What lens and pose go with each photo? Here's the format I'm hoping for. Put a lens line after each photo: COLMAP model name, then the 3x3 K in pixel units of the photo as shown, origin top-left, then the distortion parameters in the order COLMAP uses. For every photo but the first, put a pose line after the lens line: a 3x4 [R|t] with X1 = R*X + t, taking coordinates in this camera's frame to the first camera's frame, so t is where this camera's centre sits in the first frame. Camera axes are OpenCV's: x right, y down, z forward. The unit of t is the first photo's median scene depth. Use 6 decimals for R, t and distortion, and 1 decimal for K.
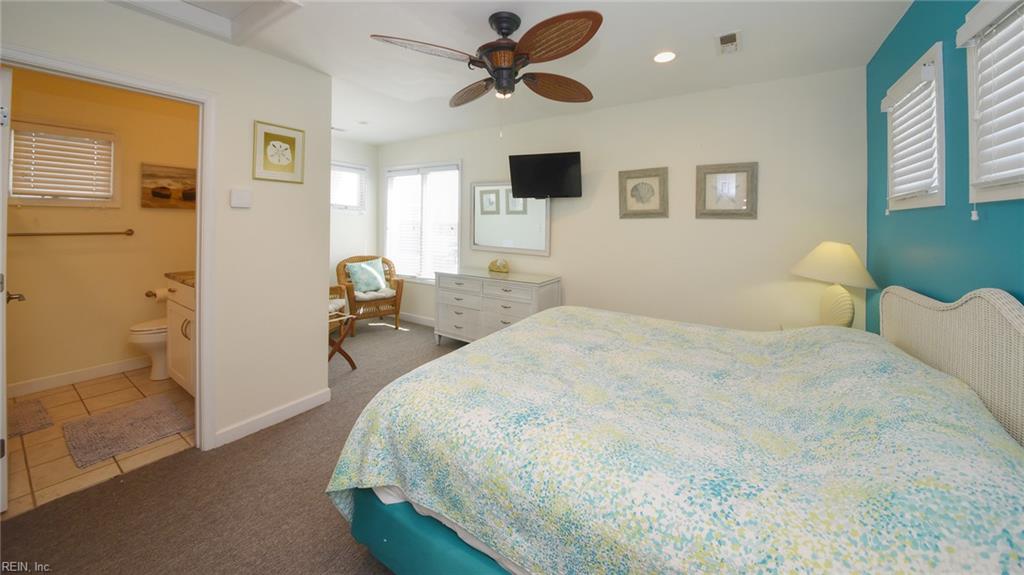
lens RADIAL K [[373.3, 0, 508.1], [0, 373.3, 270.6], [0, 0, 1]] dist [-0.013928, -0.000032]
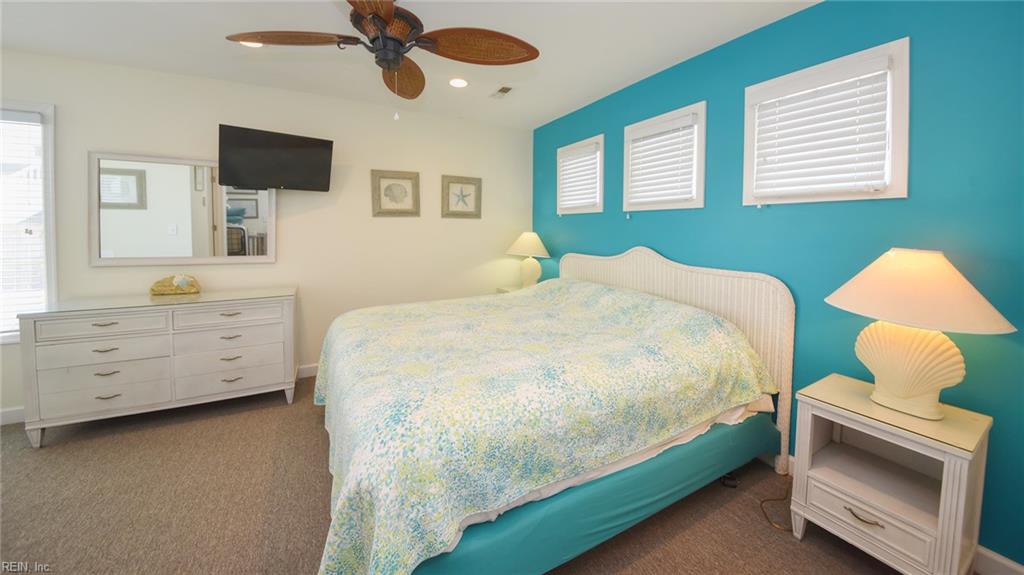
lens RADIAL K [[354.4, 0, 512.0], [0, 354.4, 287.5], [0, 0, 1]] dist [0.000472, -0.000066]
pose [[0.454004, -0.152929, 0.877778, -0.489796], [0.113754, 0.987047, 0.113130, -0.018832], [-0.883708, 0.048489, 0.465519, 0.267963]]
